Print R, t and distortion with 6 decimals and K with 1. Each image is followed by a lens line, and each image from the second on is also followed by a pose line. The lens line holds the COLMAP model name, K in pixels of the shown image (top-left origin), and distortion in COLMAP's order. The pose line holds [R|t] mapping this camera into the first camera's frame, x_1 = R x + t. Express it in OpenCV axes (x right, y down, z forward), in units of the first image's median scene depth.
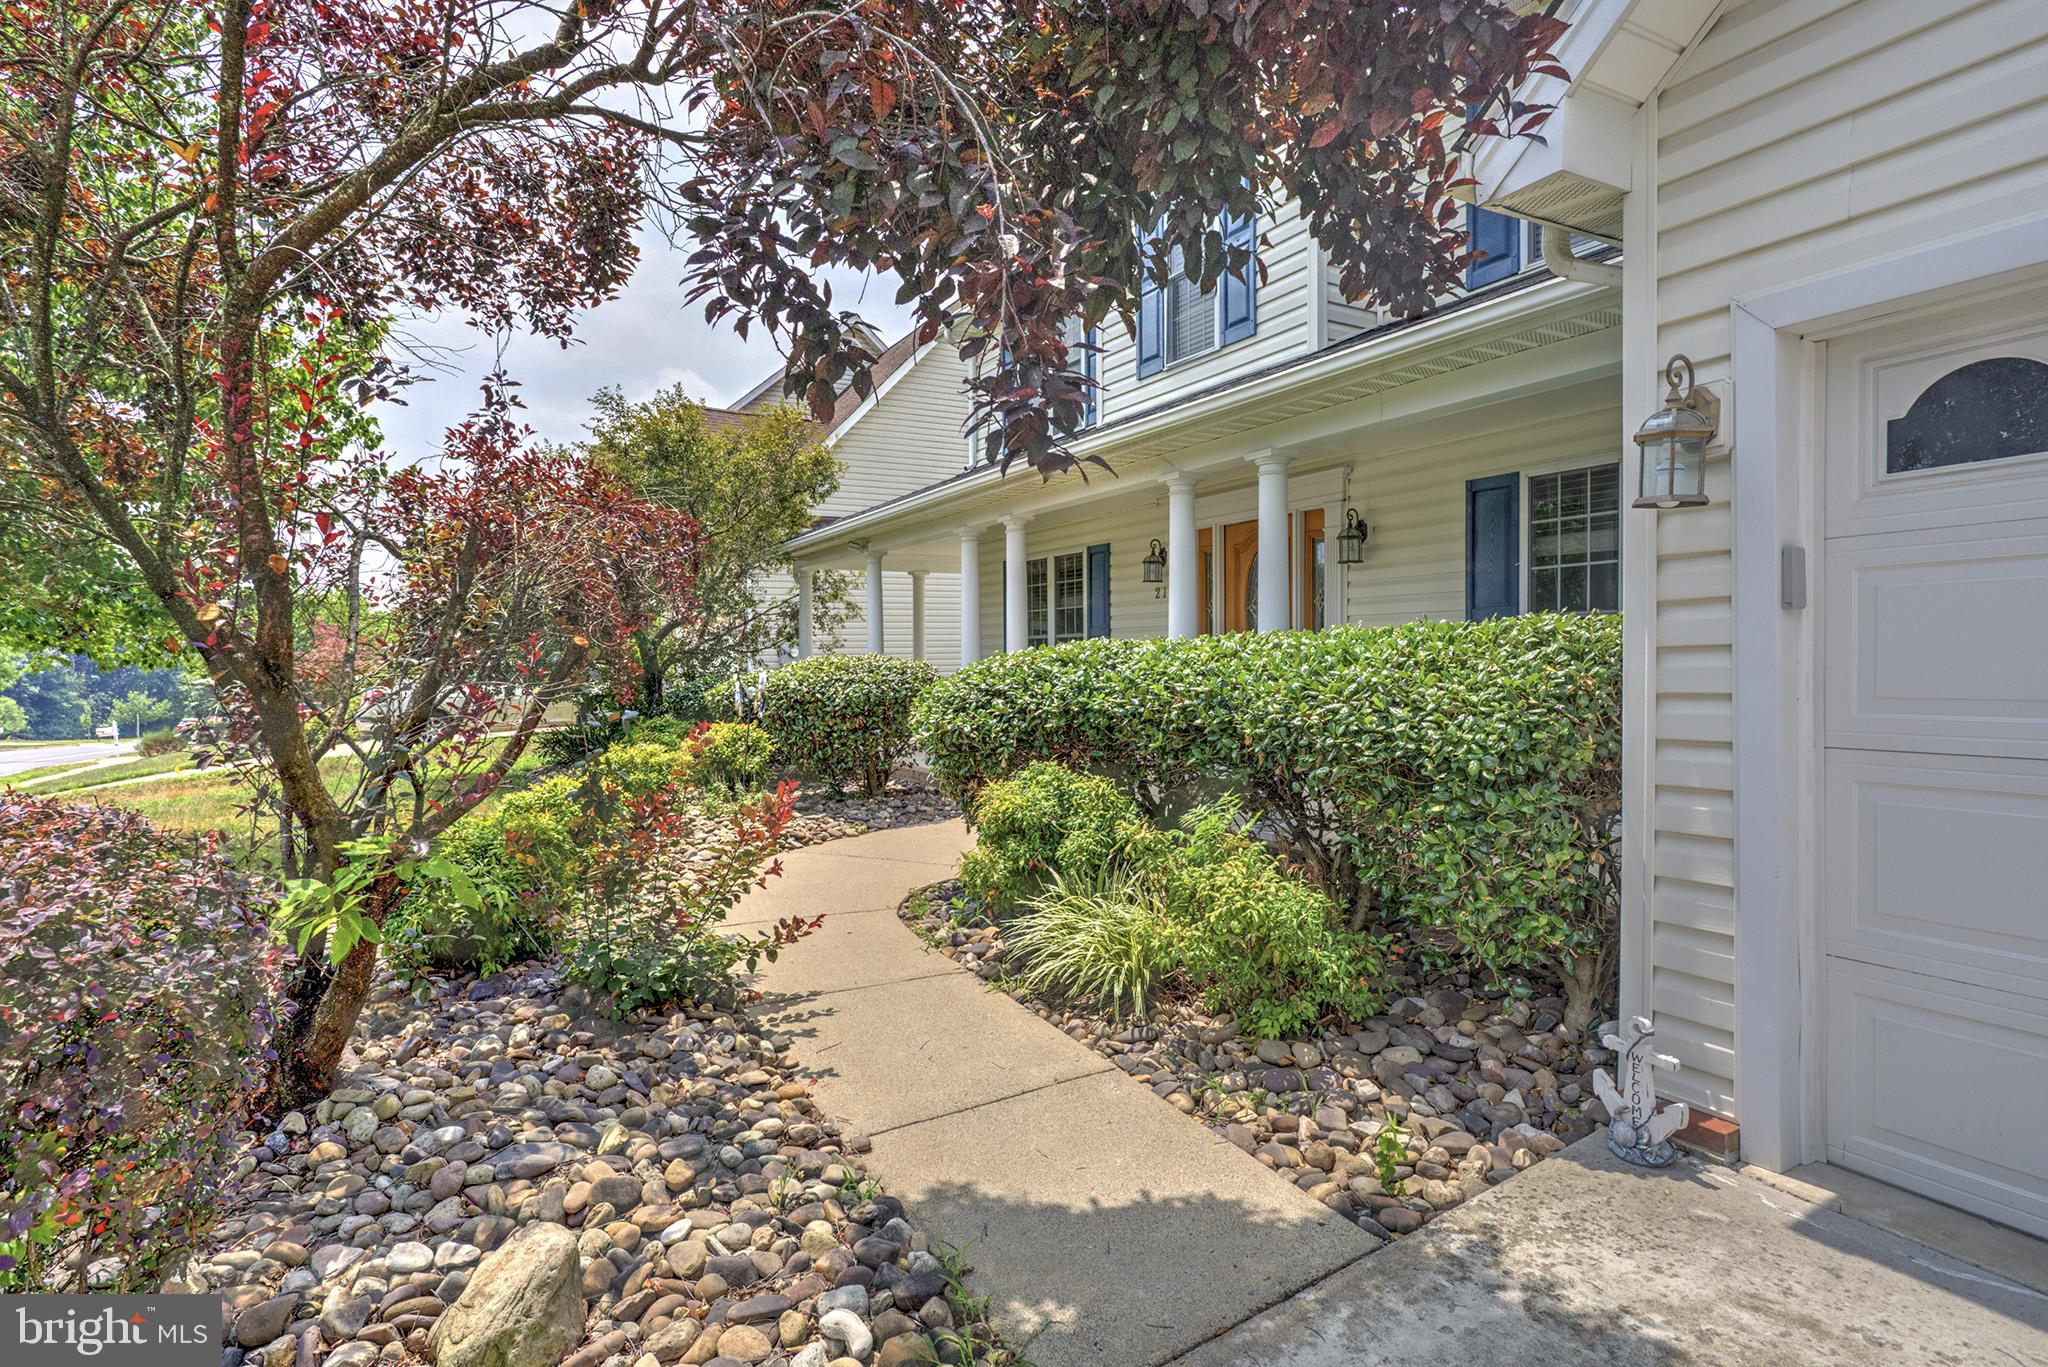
lens RADIAL K [[1007.9, 0, 1029.9], [0, 1007.9, 675.1], [0, 0, 1]] dist [-0.002723, -0.000706]
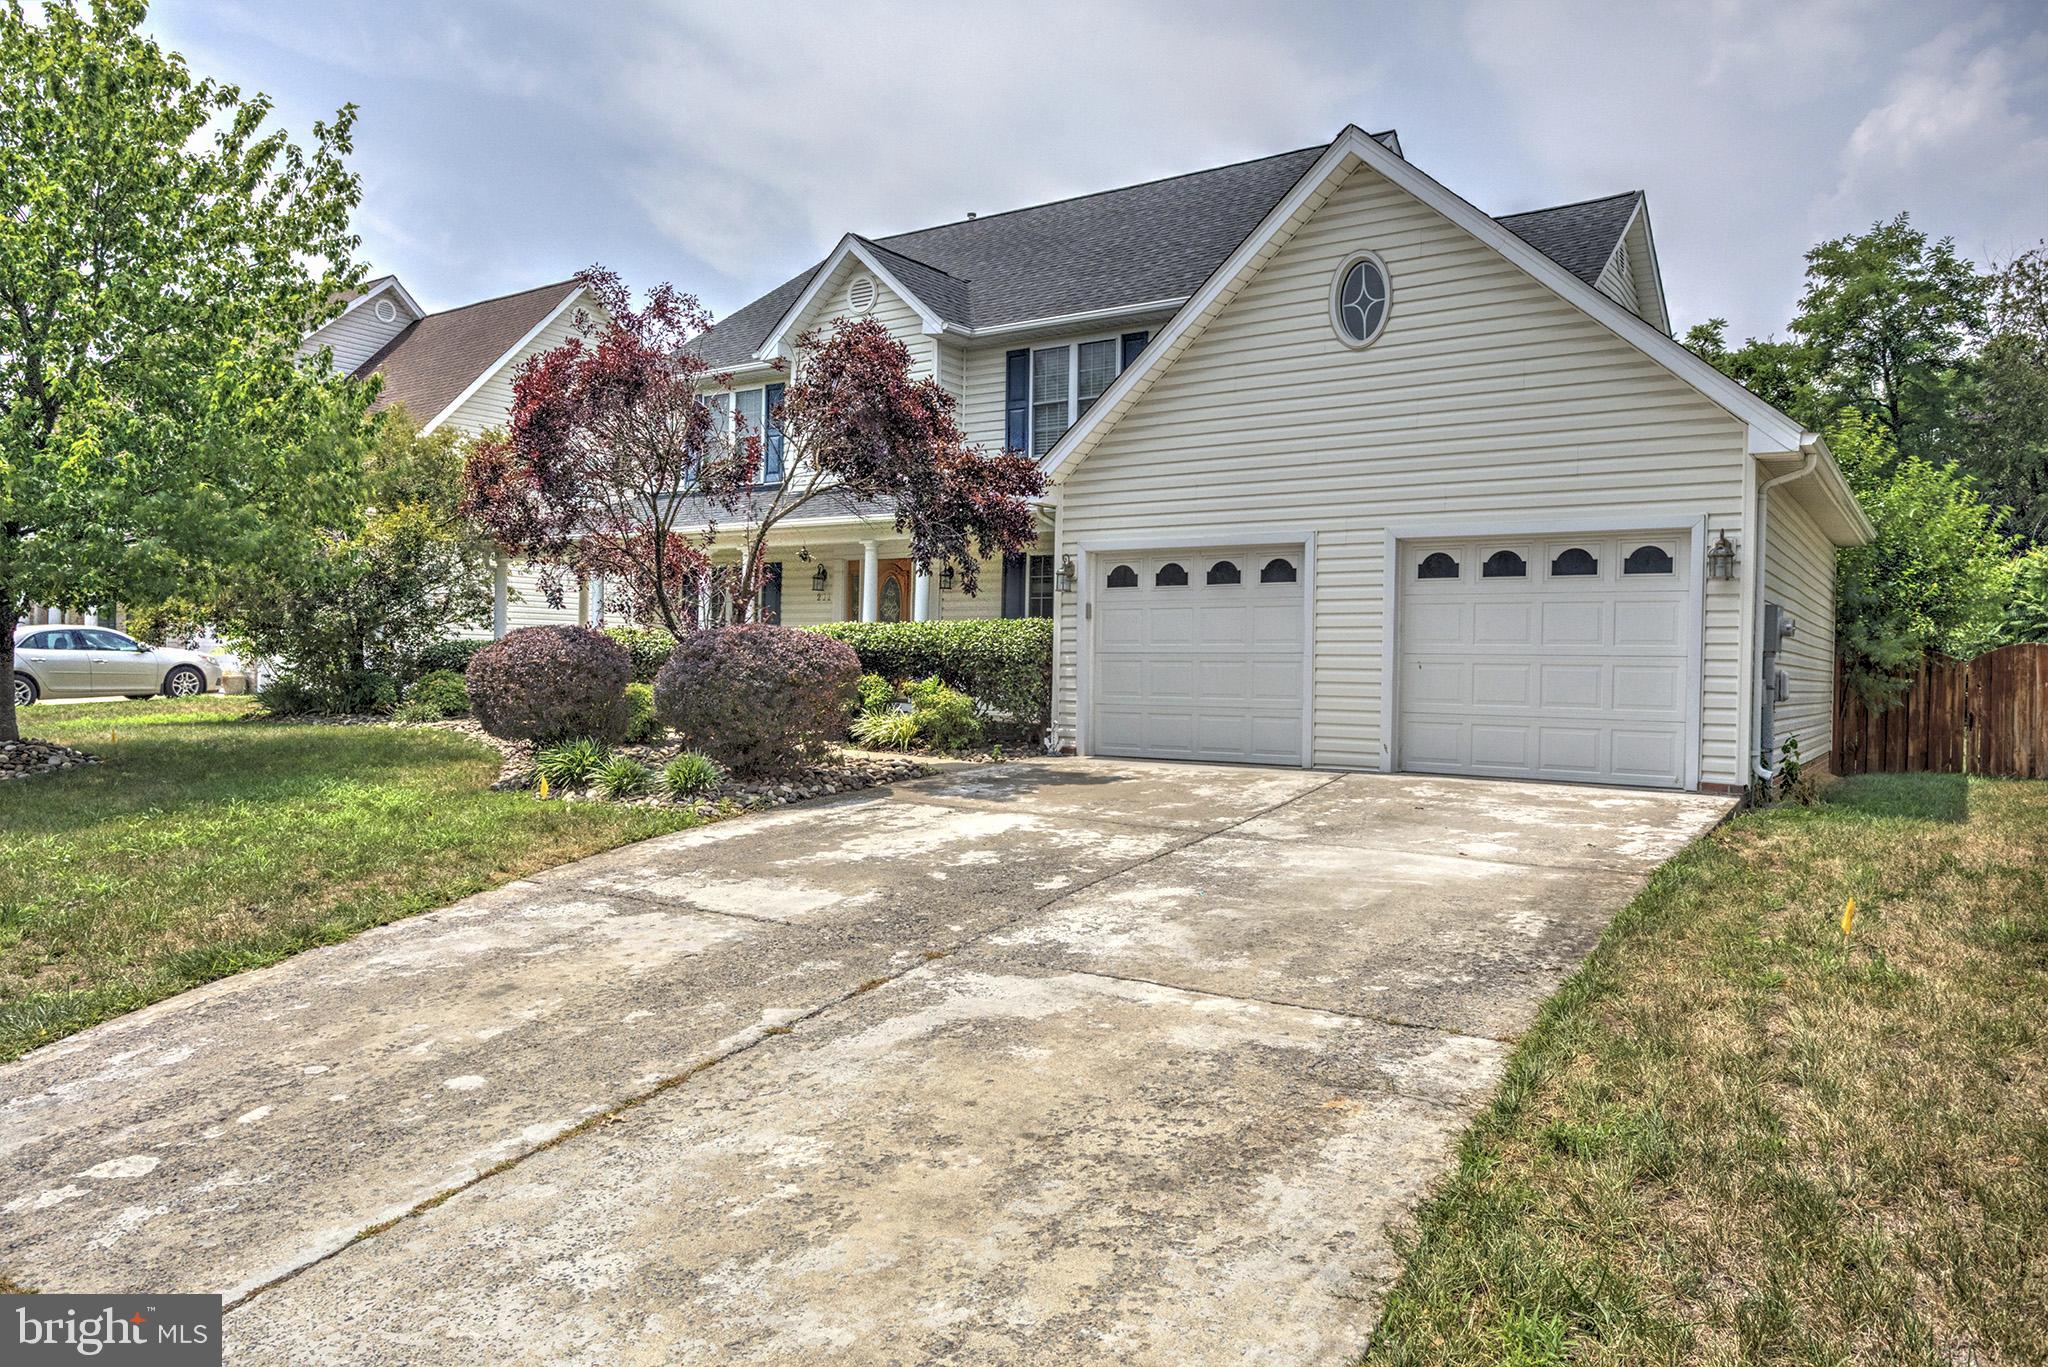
lens RADIAL K [[1438.1, 0, 1022.8], [0, 1438.1, 679.5], [0, 0, 1]] dist [-0.002612, -0.000041]
pose [[0.894444, 0.023796, 0.446545, -1.778646], [-0.017352, 0.999678, -0.018514, 0.250764], [-0.446842, 0.008811, 0.894569, -3.501960]]
